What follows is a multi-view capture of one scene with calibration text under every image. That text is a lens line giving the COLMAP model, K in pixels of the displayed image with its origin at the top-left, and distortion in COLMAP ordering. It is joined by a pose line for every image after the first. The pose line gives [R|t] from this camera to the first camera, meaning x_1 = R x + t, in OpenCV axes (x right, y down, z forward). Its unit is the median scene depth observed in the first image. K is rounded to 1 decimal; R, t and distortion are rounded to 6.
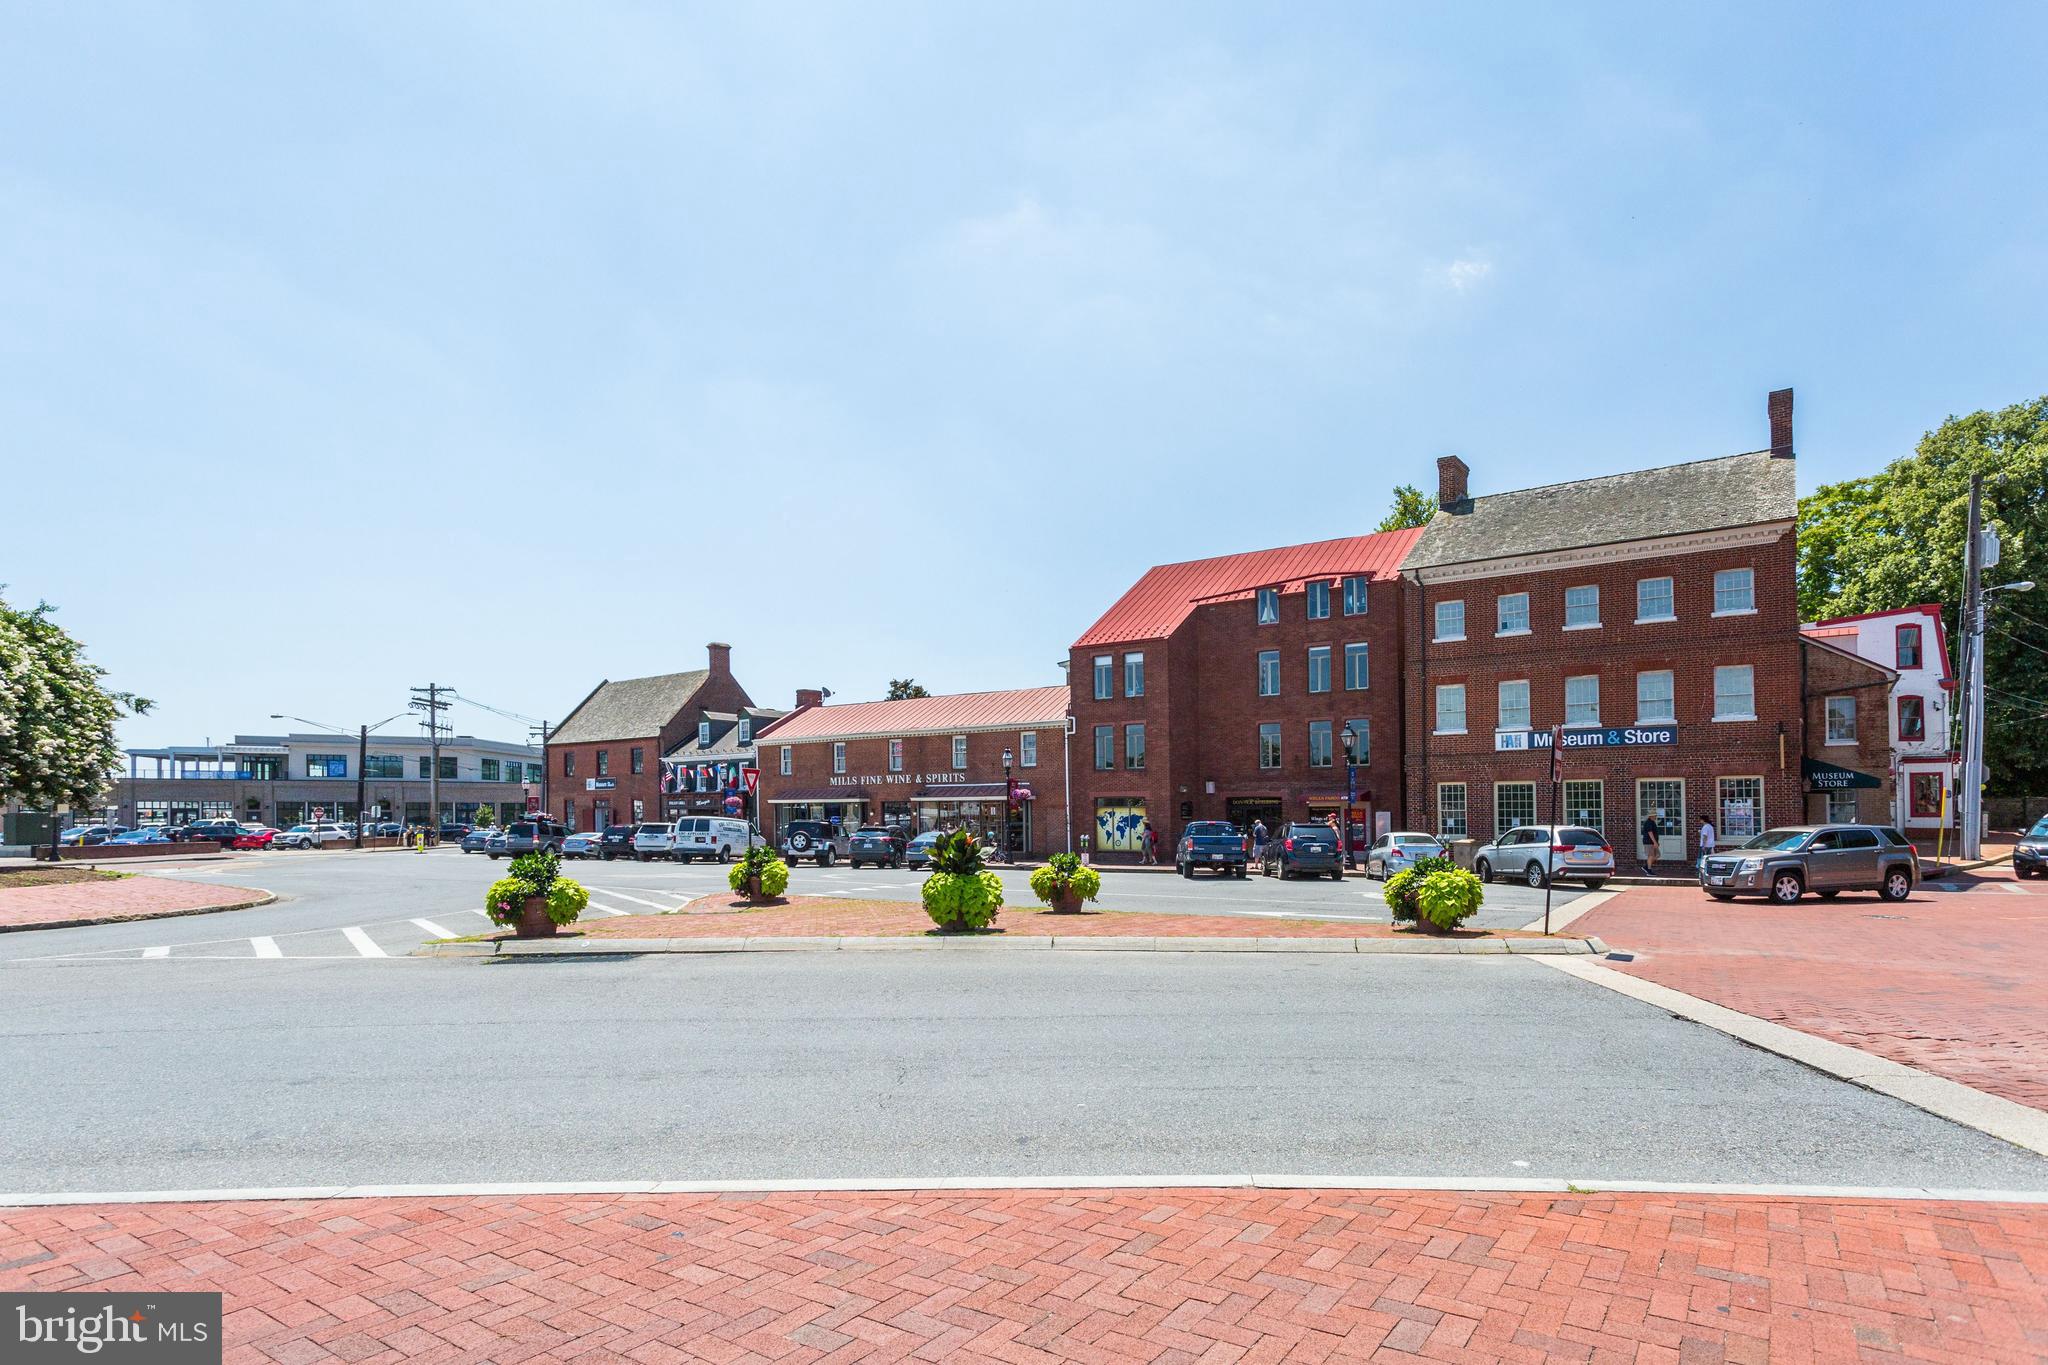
lens RADIAL K [[1017.8, 0, 1038.0], [0, 1017.8, 632.9], [0, 0, 1]] dist [0.000936, -0.000146]
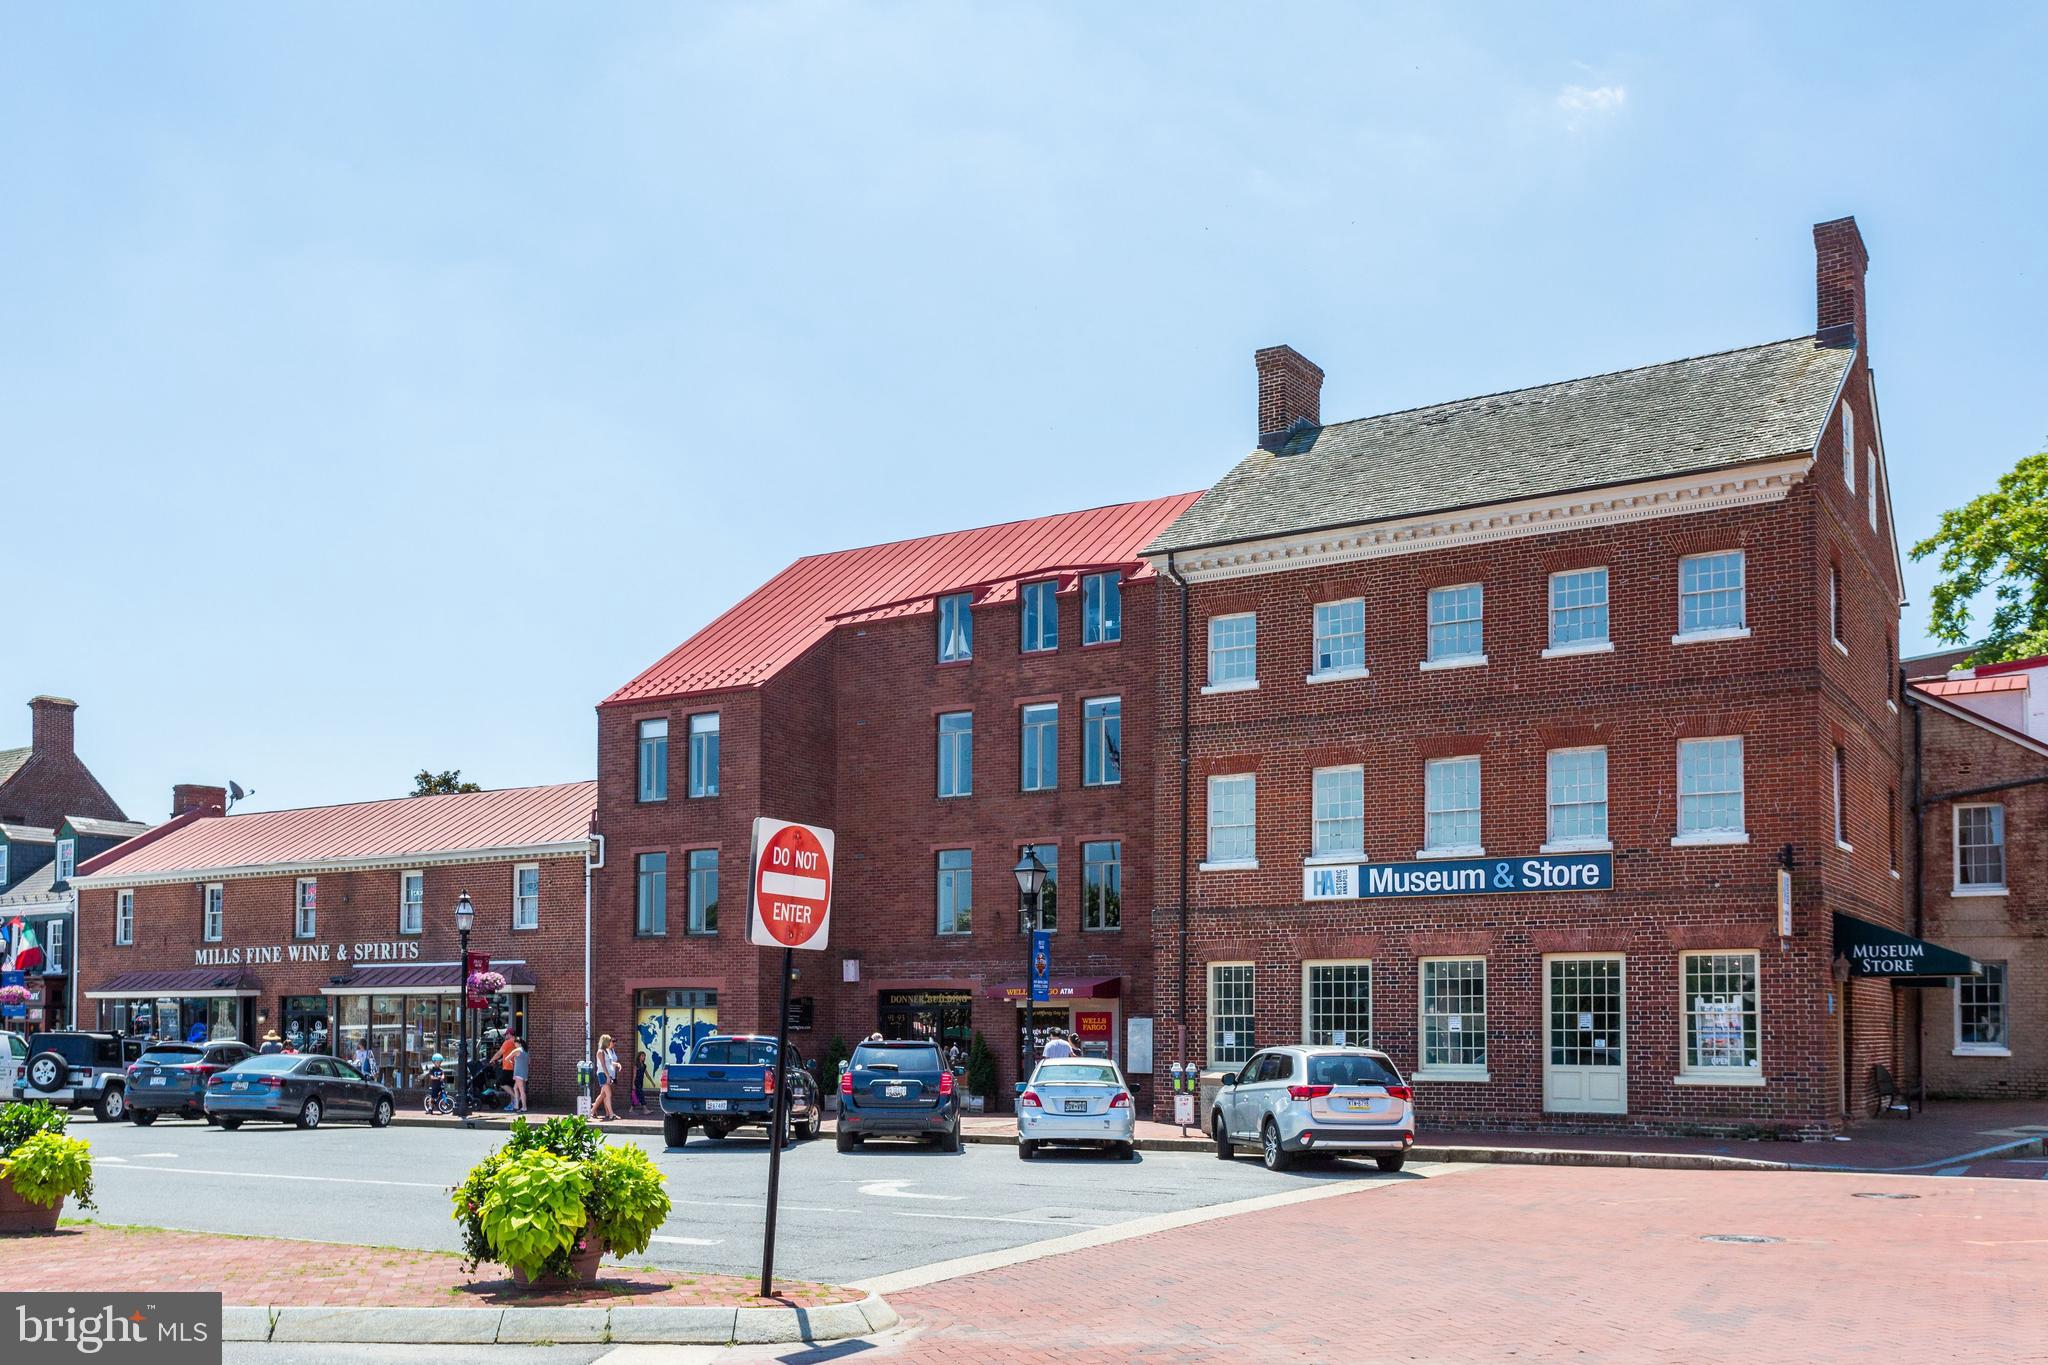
lens RADIAL K [[1738.8, 0, 1023.3], [0, 1738.8, 683.5], [0, 0, 1]] dist [0.000056, 0.003455]
pose [[0.999191, 0.010240, 0.038894, 0.237983], [-0.009652, 0.999837, -0.015267, 0.017231], [-0.039044, 0.014879, 0.999127, 0.101702]]
